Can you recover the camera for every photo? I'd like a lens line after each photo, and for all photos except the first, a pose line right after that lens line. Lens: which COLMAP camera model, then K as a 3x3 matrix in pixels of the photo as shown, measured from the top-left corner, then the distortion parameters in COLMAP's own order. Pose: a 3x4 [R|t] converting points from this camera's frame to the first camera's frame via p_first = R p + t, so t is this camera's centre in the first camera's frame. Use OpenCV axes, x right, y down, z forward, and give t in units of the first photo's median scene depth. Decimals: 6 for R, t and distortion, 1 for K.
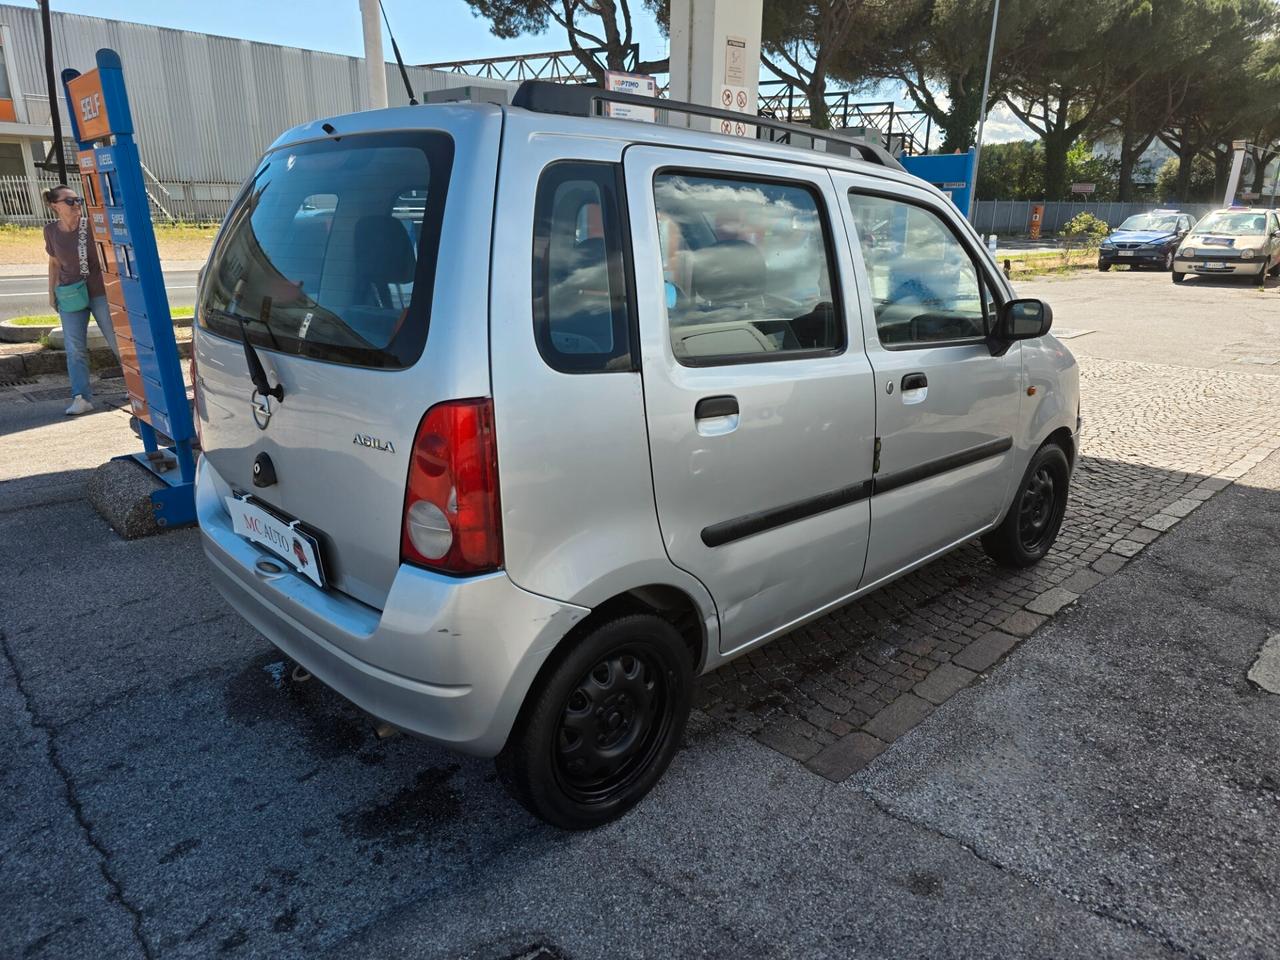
lens RADIAL K [[865.3, 0, 666.5], [0, 865.3, 455.9], [0, 0, 1]] dist [0.042007, -0.033896]
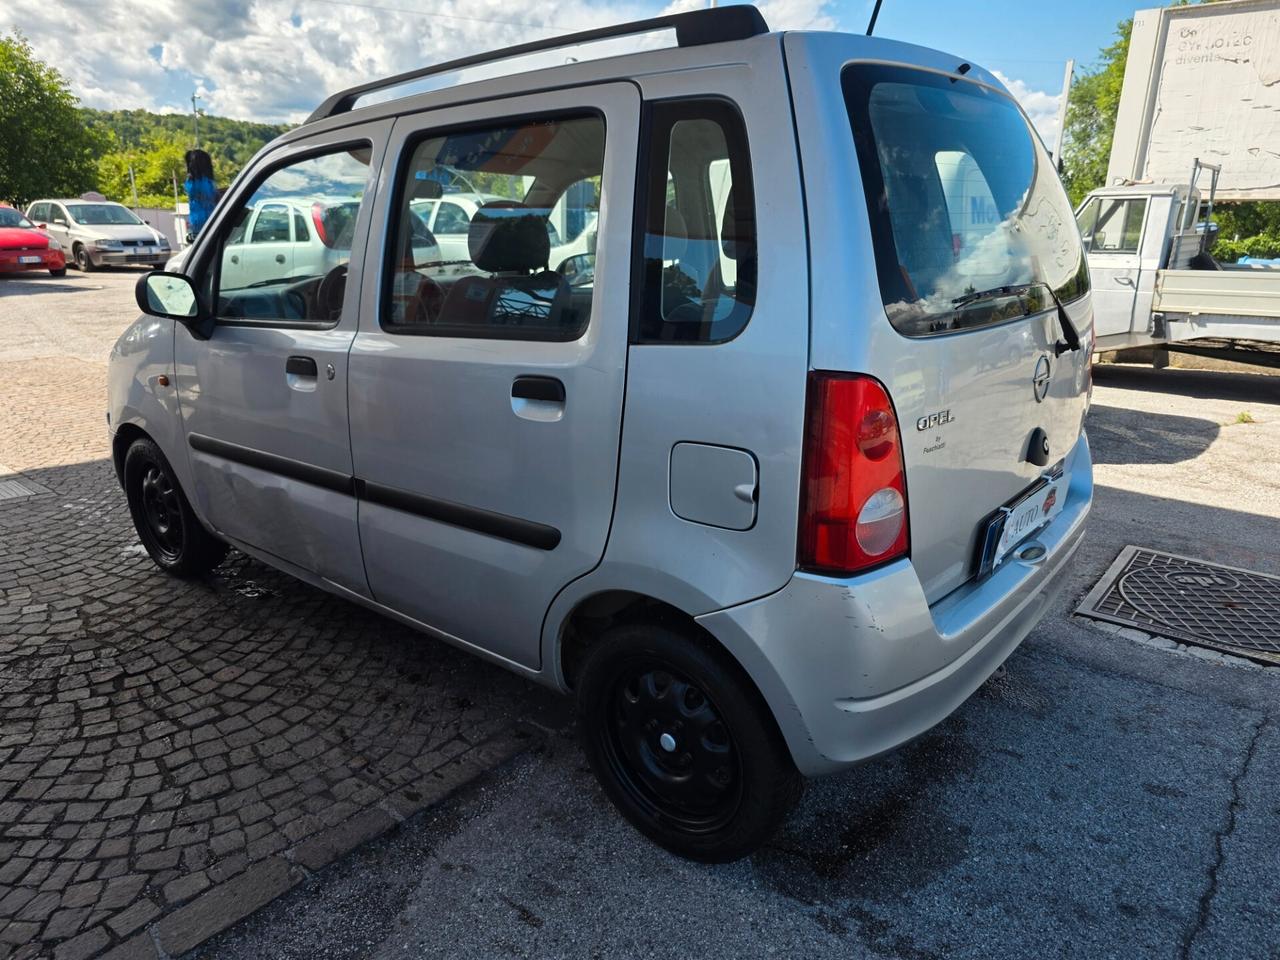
lens RADIAL K [[865.3, 0, 651.0], [0, 865.3, 501.0], [0, 0, 1]] dist [0.042007, -0.033896]
pose [[-0.113195, -0.303192, 0.946182, -1.042078], [0.268114, 0.907654, 0.322922, -0.264712], [-0.956714, 0.290238, -0.021452, 1.154210]]
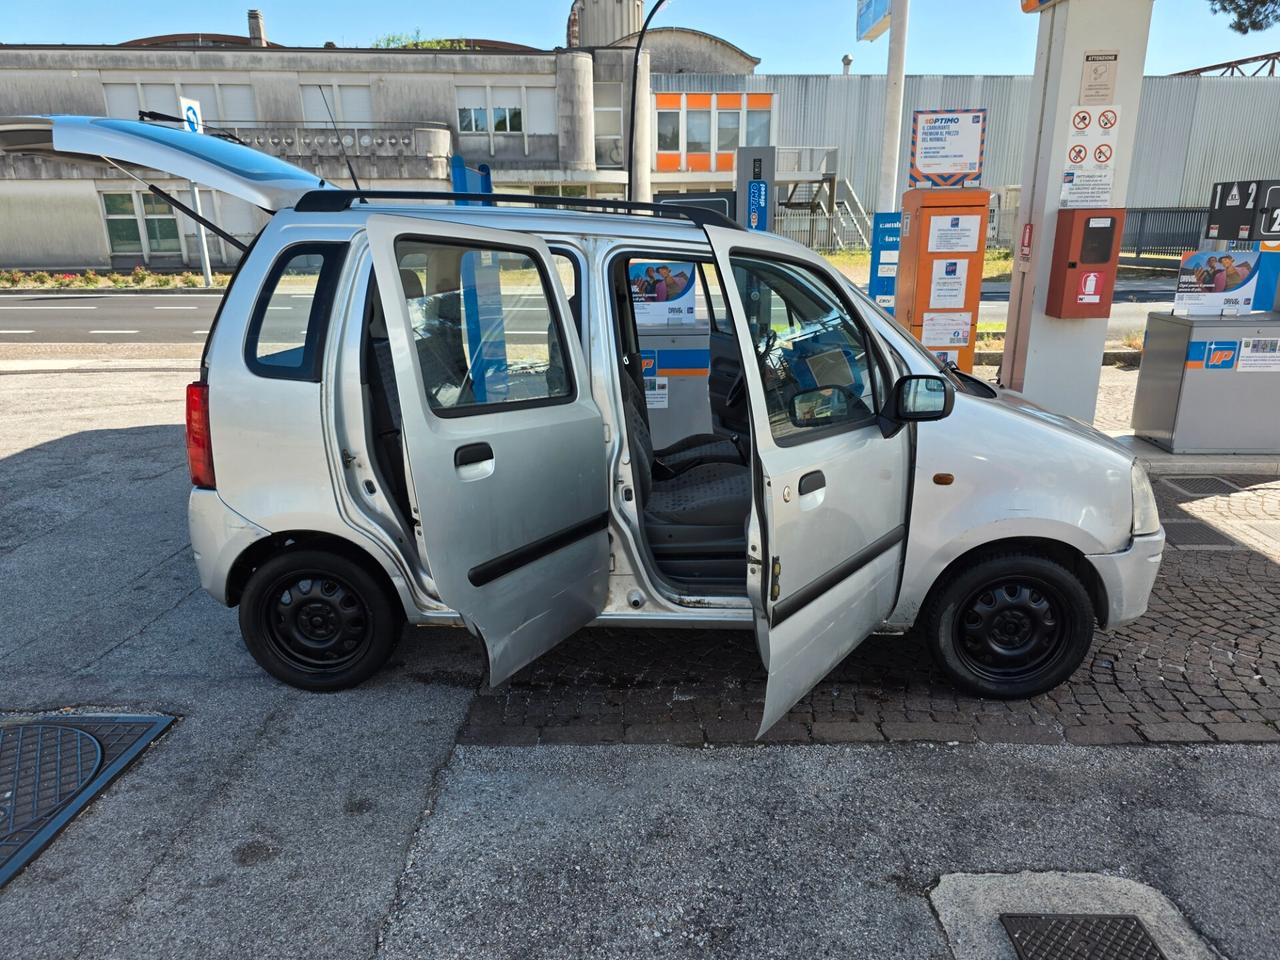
lens RADIAL K [[865.3, 0, 647.4], [0, 865.3, 468.5], [0, 0, 1]] dist [0.042007, -0.033896]
pose [[0.701998, 0.174046, -0.690584, 1.001761], [-0.182621, 0.981248, 0.061661, -0.105516], [0.688366, 0.082830, 0.720619, 0.244332]]
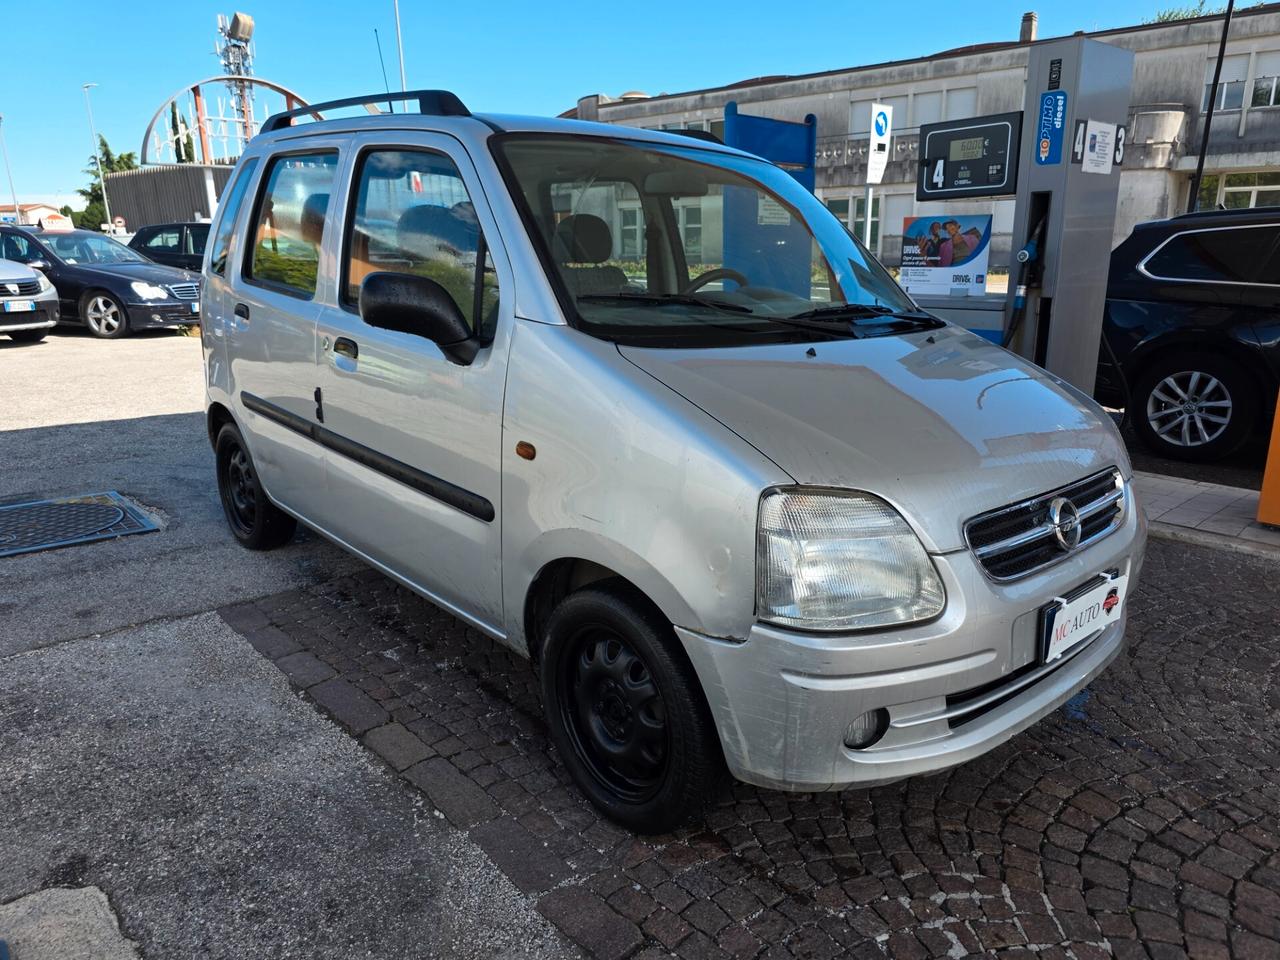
lens RADIAL K [[865.3, 0, 650.2], [0, 865.3, 474.3], [0, 0, 1]] dist [0.042007, -0.033896]
pose [[-0.030092, 0.248327, -0.968209, 1.228976], [-0.274234, 0.929427, 0.246904, -0.281545], [0.961192, 0.272946, 0.040131, 1.331798]]
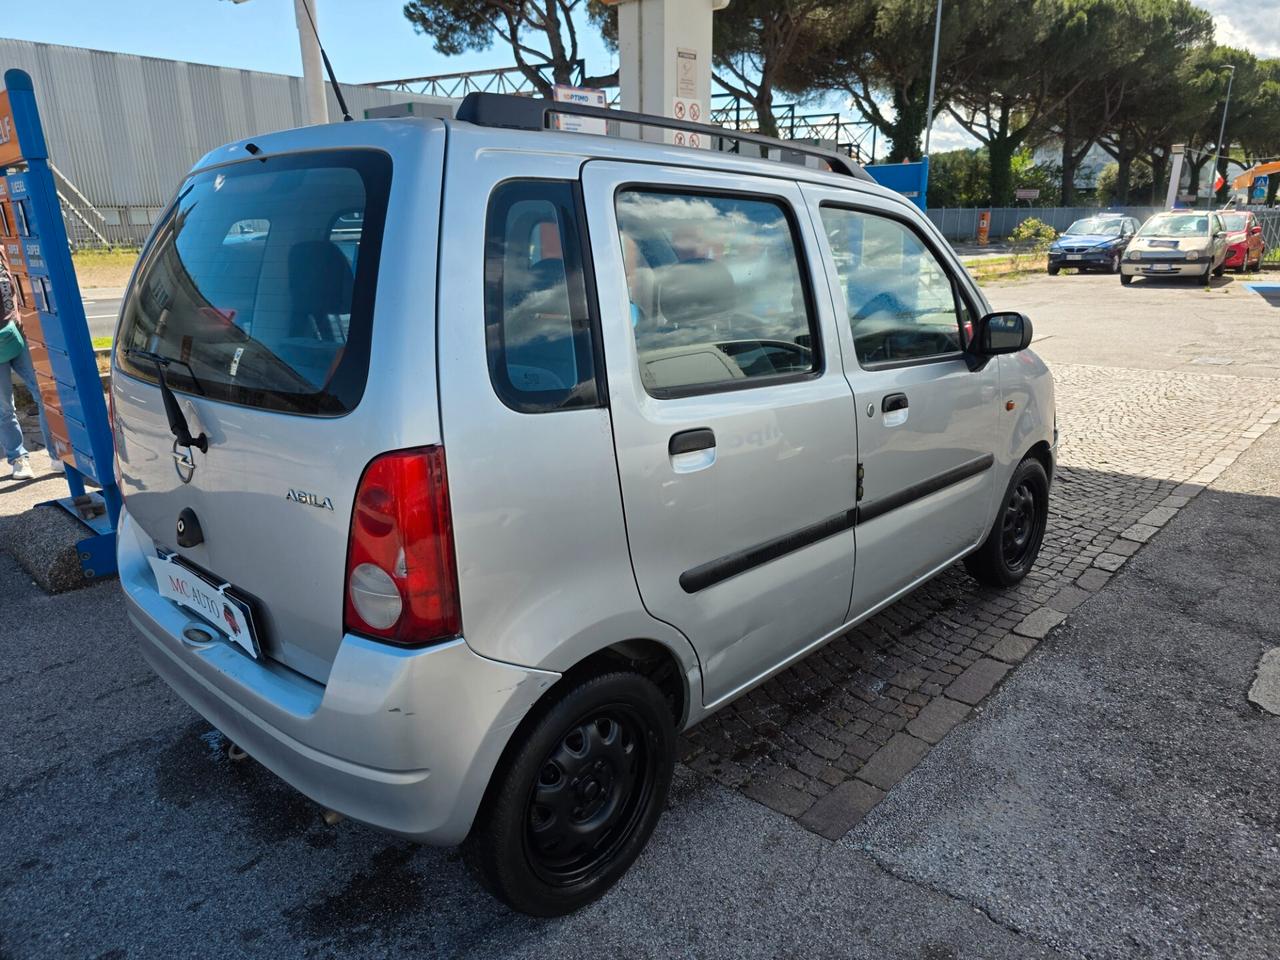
lens RADIAL K [[865.3, 0, 665.0], [0, 865.3, 462.2], [0, 0, 1]] dist [0.042007, -0.033896]
pose [[0.998425, -0.034403, 0.044316, -0.009156], [0.034764, 0.999368, -0.007398, -0.021945], [-0.044034, 0.008927, 0.998990, 0.070025]]
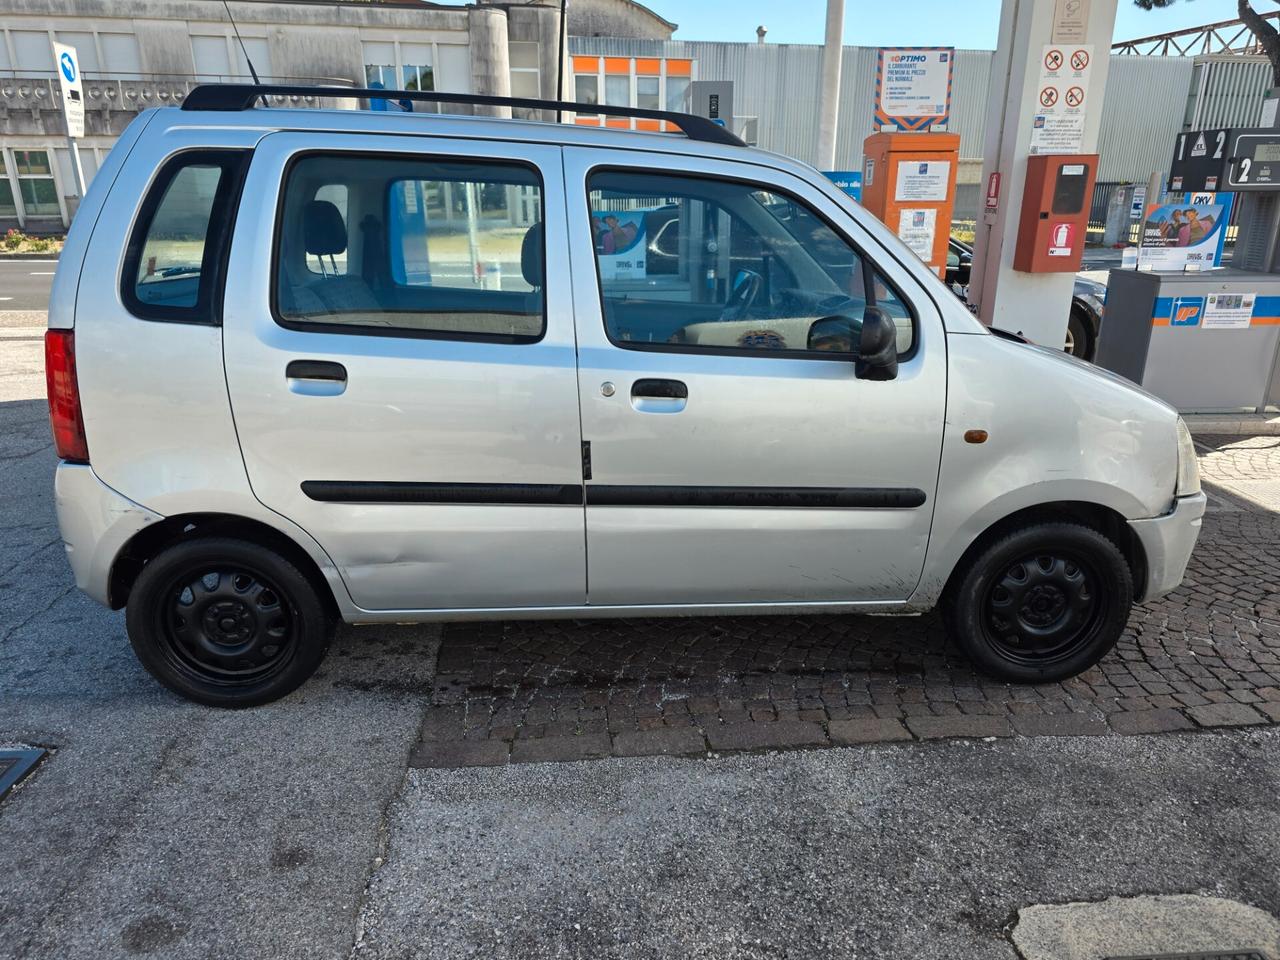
lens RADIAL K [[865.3, 0, 647.3], [0, 865.3, 471.1], [0, 0, 1]] dist [0.042007, -0.033896]
pose [[0.764411, 0.182749, -0.618287, 0.834701], [-0.172398, 0.982004, 0.077112, -0.068762], [0.621253, 0.047647, 0.782160, 0.326787]]
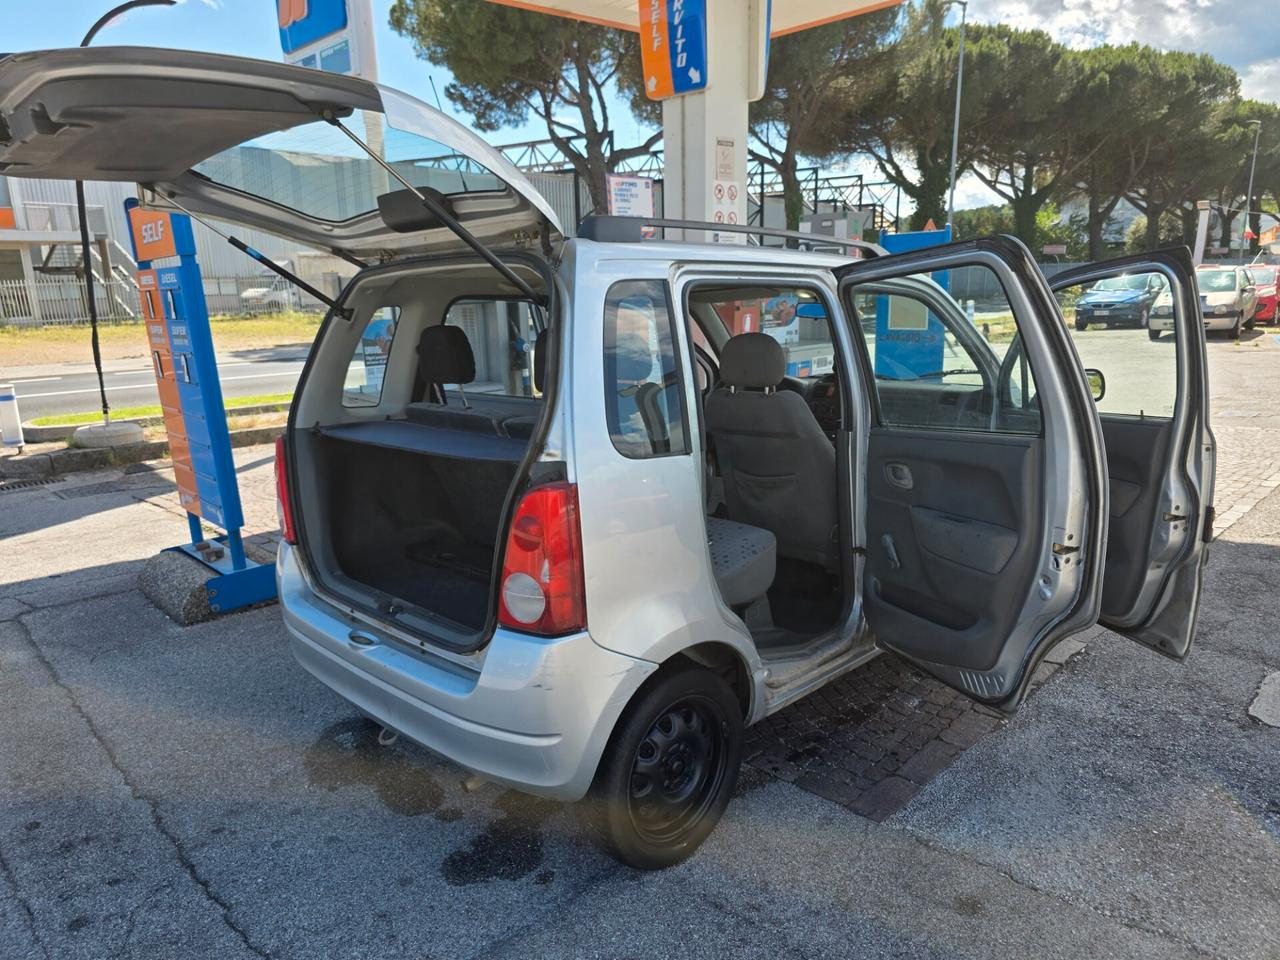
lens RADIAL K [[865.3, 0, 646.8], [0, 865.3, 469.1], [0, 0, 1]] dist [0.042007, -0.033896]
pose [[0.999234, -0.038751, -0.005439, -0.061980], [0.038297, 0.996995, -0.067344, -0.002099], [0.008032, 0.067084, 0.997715, -0.105783]]
